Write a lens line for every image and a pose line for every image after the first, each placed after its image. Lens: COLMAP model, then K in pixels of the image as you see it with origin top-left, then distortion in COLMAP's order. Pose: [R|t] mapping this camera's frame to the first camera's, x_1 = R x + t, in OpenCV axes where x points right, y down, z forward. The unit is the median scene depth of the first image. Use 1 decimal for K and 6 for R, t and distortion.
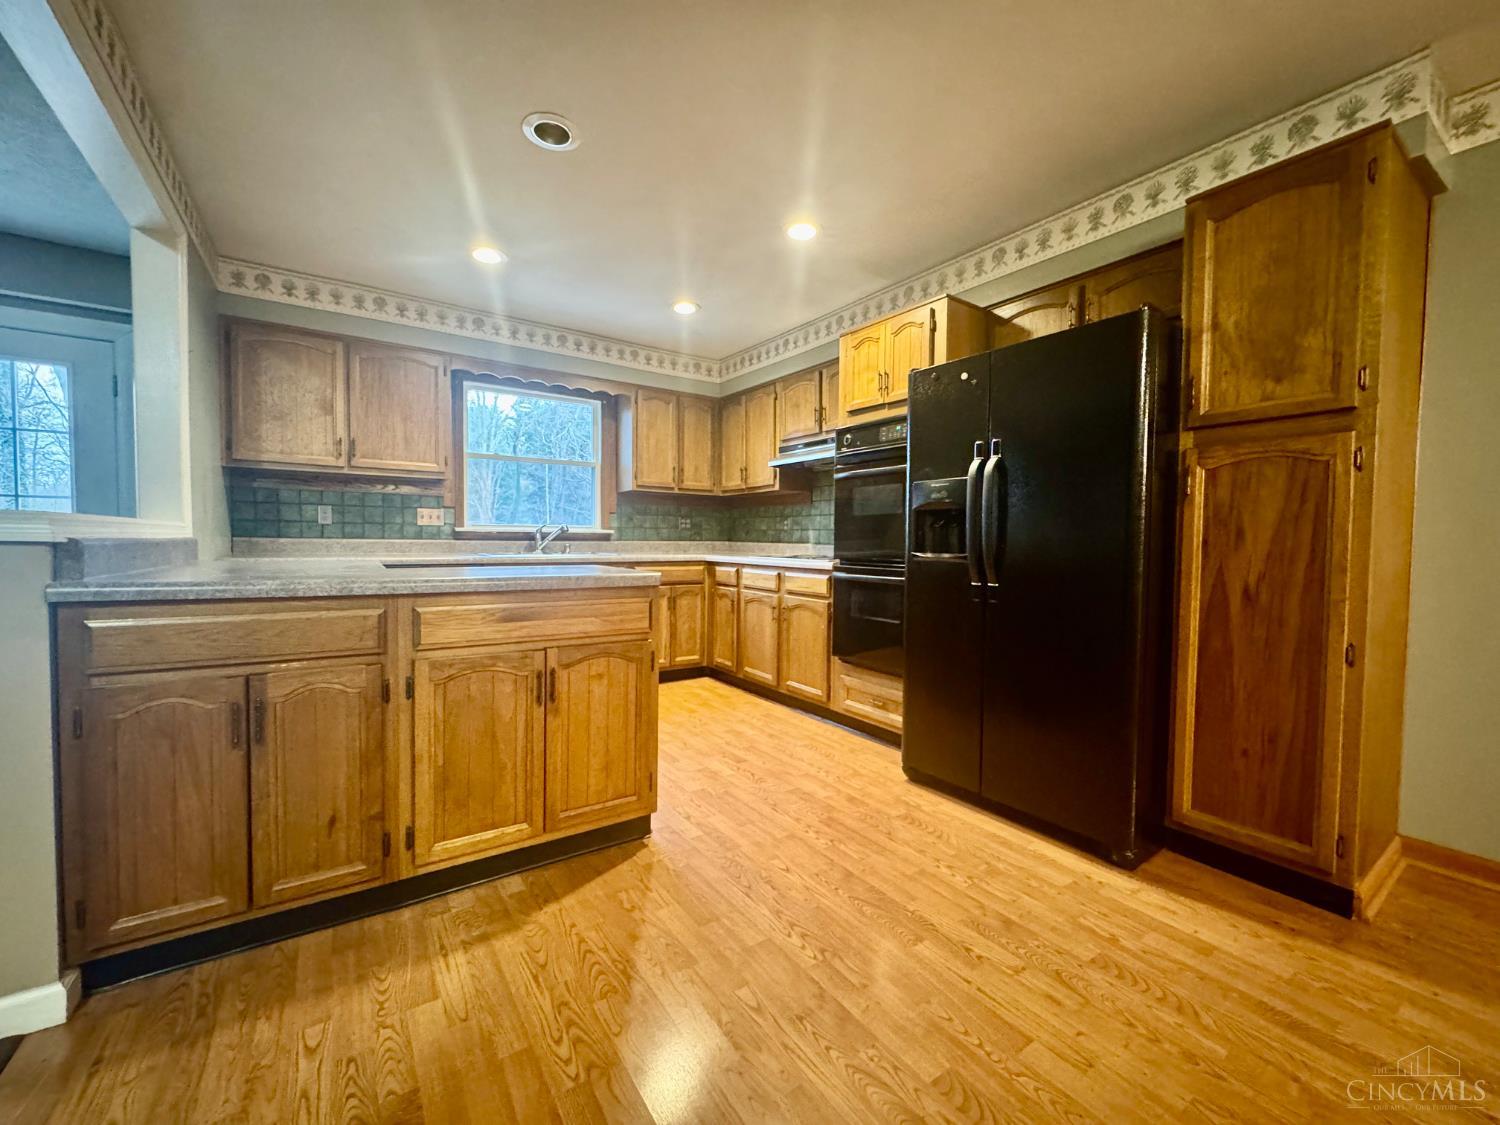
lens RADIAL K [[601.3, 0, 749.7], [0, 601.3, 562.8], [0, 0, 1]] dist [-0.000656, -0.000095]
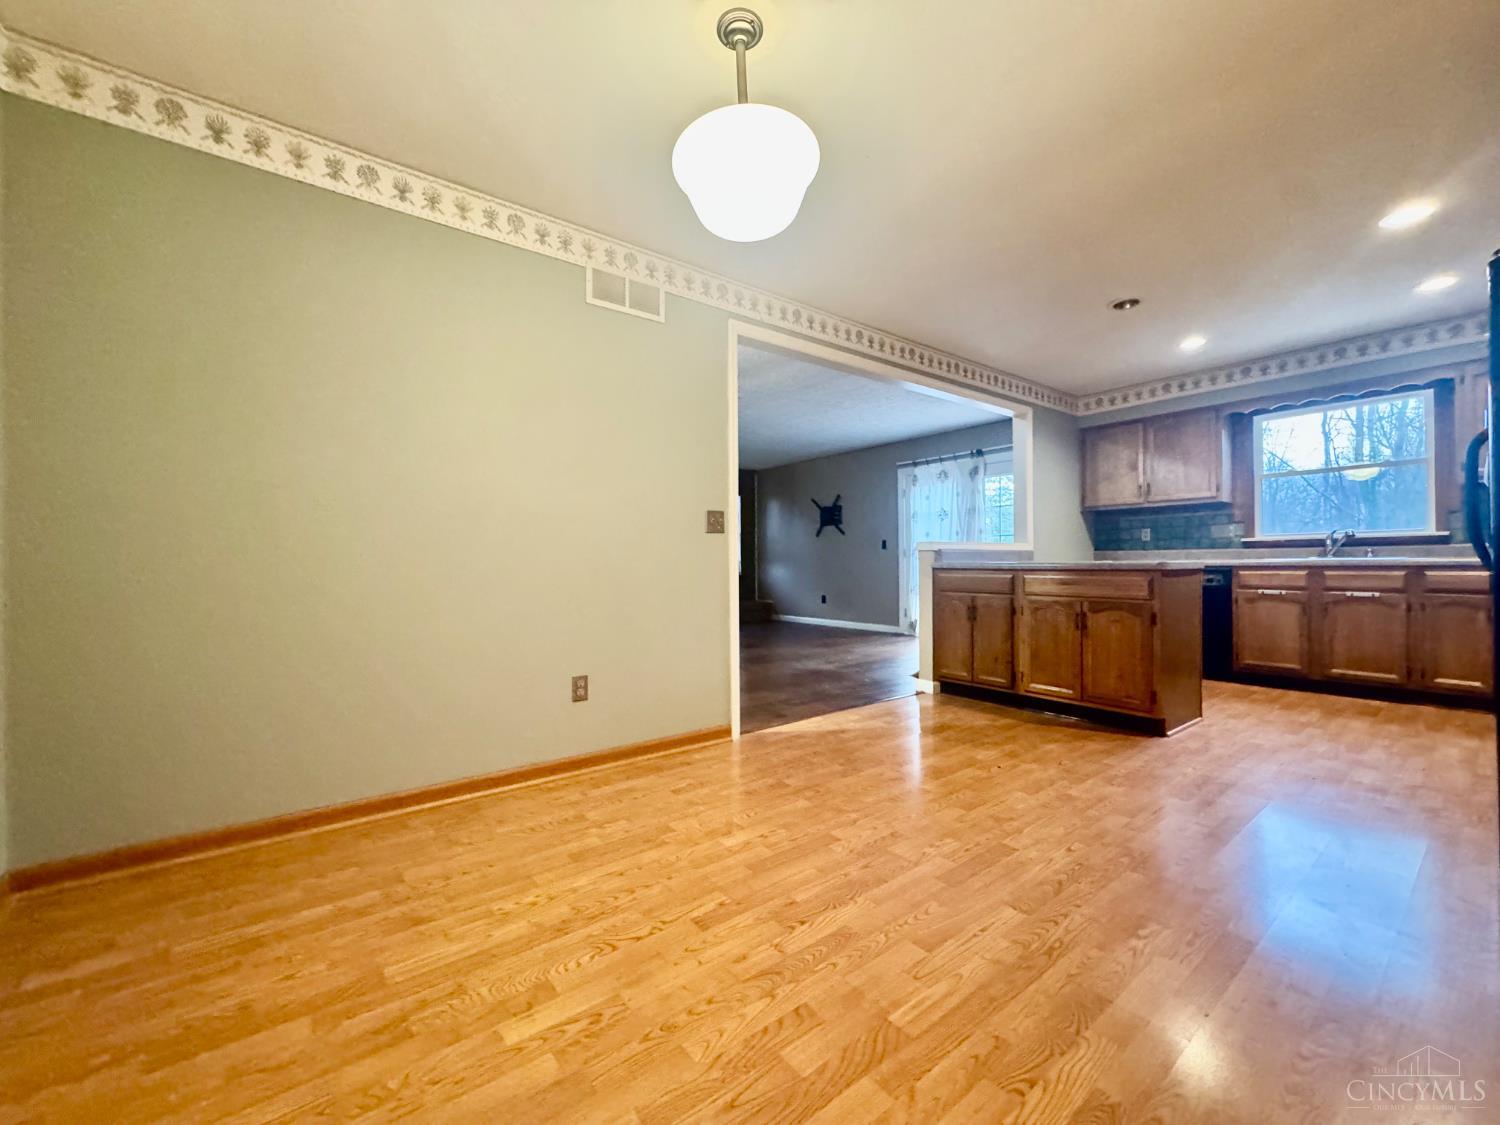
lens RADIAL K [[601.3, 0, 749.0], [0, 601.3, 561.3], [0, 0, 1]] dist [-0.000656, -0.000095]
pose [[0.049608, -0.014103, -0.998669, 0.828808], [-0.026523, 0.999529, -0.015433, 0.041193], [0.998417, 0.027254, 0.049210, -0.078857]]
